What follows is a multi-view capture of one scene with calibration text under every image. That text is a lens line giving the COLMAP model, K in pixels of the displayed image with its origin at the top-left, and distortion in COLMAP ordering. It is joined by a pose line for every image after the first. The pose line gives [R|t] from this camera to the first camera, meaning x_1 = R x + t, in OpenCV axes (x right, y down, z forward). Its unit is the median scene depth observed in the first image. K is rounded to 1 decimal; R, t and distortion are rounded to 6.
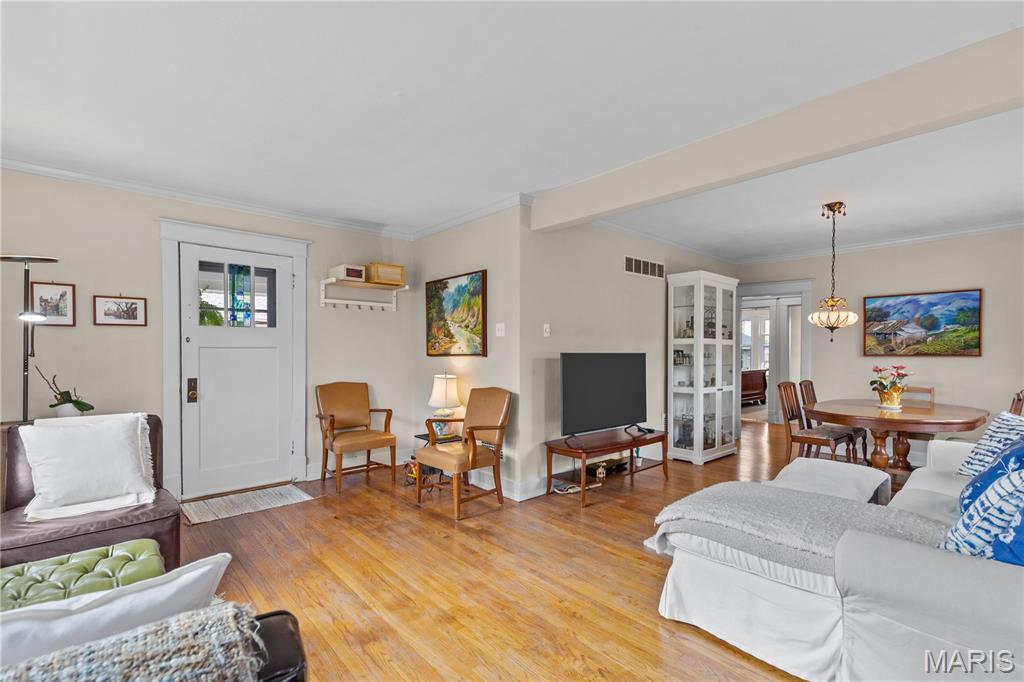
lens RADIAL K [[457.7, 0, 533.3], [0, 457.7, 350.4], [0, 0, 1]] dist [0.008025, 0.000070]
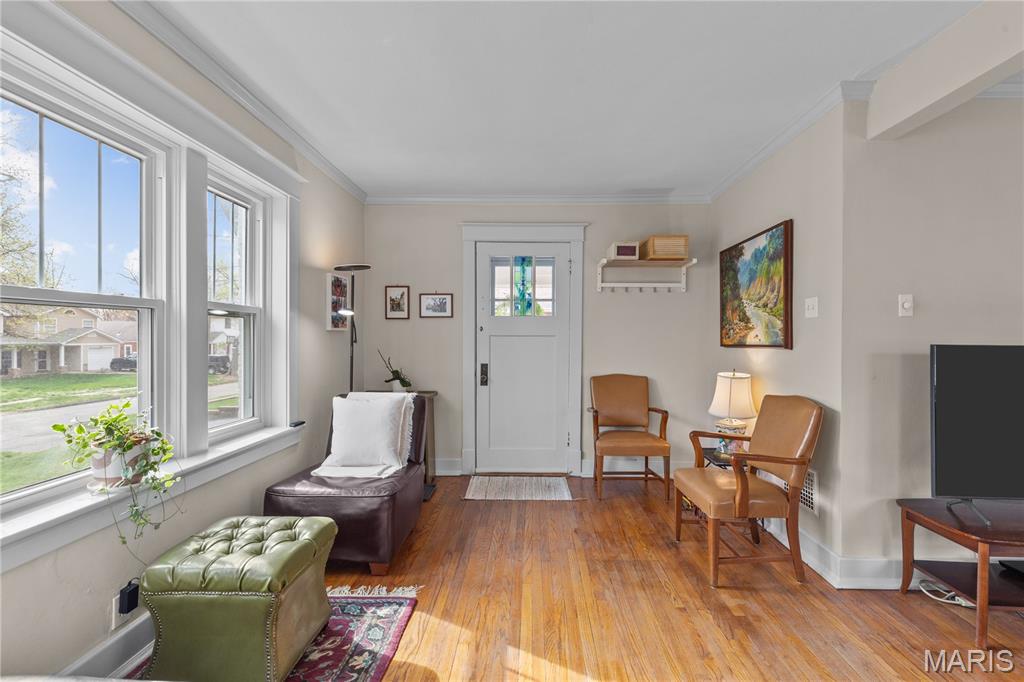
lens RADIAL K [[468.1, 0, 515.6], [0, 468.1, 339.5], [0, 0, 1]] dist [0.000343, -0.000652]
pose [[0.715490, 0.004207, -0.698610, 0.091047], [-0.004489, 0.999989, 0.001423, 0.000366], [0.698609, 0.002118, 0.715501, 0.238873]]
